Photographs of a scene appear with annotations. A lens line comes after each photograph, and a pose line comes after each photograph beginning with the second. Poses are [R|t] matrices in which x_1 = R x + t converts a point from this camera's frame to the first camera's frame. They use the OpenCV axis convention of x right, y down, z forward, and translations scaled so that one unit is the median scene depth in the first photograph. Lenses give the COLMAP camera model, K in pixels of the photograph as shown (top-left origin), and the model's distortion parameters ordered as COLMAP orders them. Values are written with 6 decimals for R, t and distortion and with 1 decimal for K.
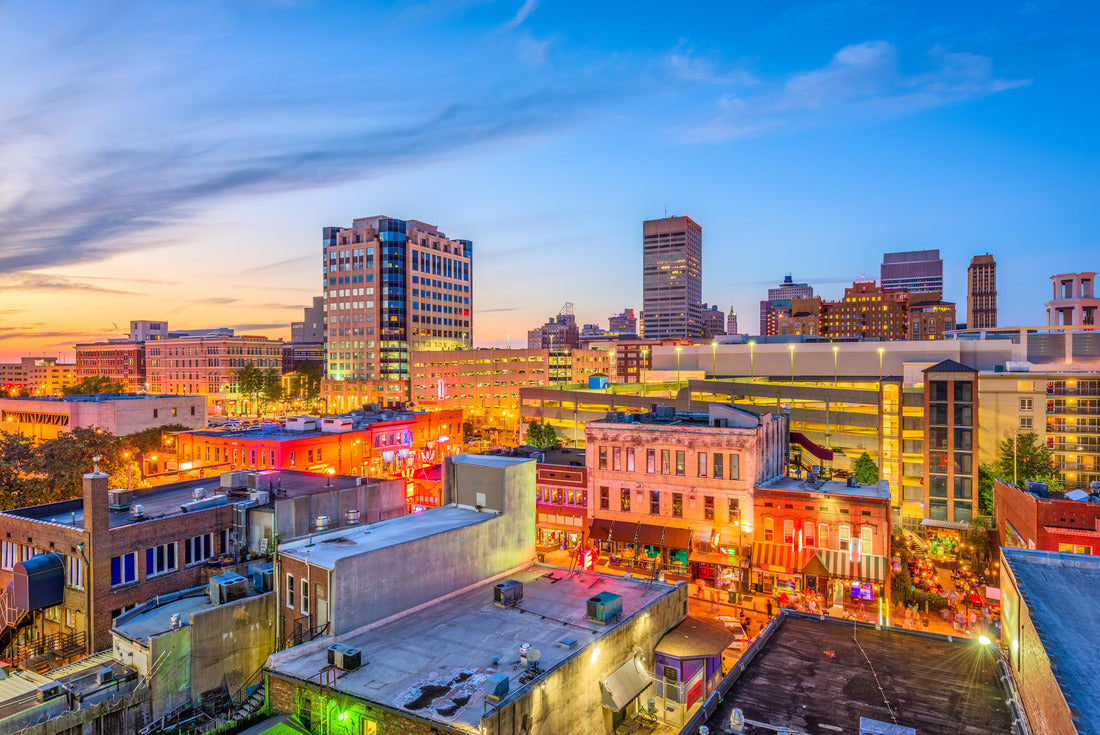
lens RADIAL K [[743.3, 0, 603.6], [0, 743.3, 357.2], [0, 0, 1]] dist [-0.004293, -0.021111]
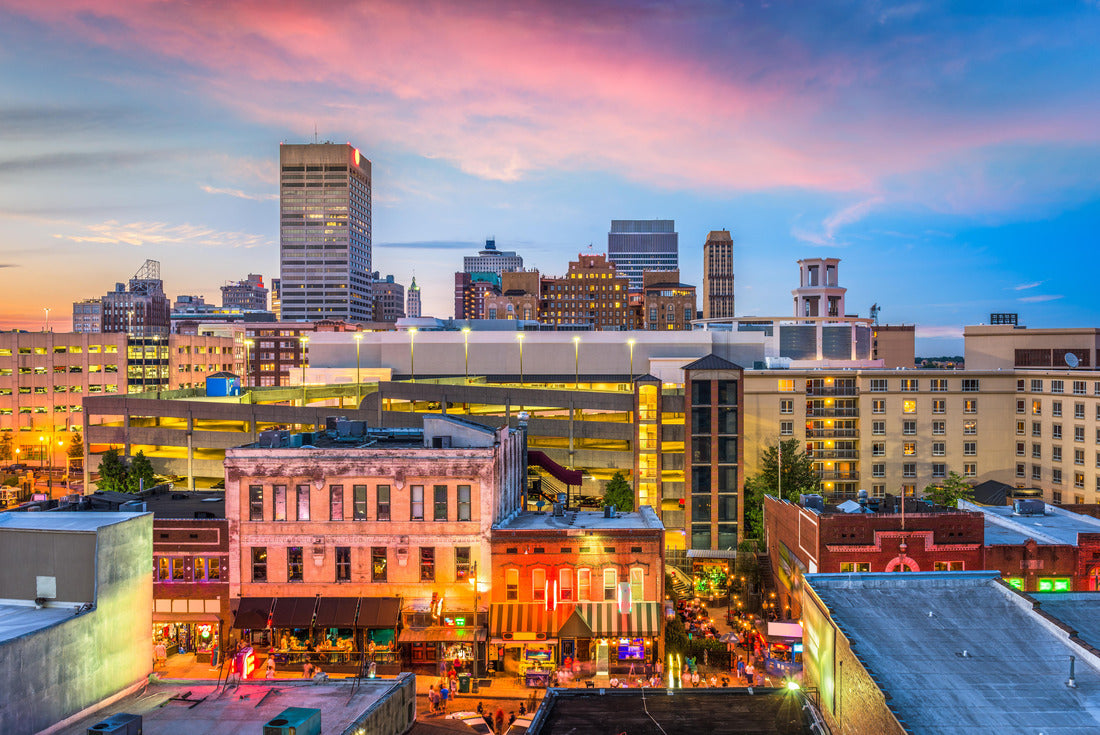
lens RADIAL K [[979.1, 0, 541.7], [0, 979.1, 357.6], [0, 0, 1]] dist [-0.037336, -0.020894]
pose [[0.856406, 0.005664, 0.516272, -0.245783], [-0.008331, 0.999961, 0.002849, 0.005205], [-0.516236, -0.006741, 0.856420, 0.158103]]
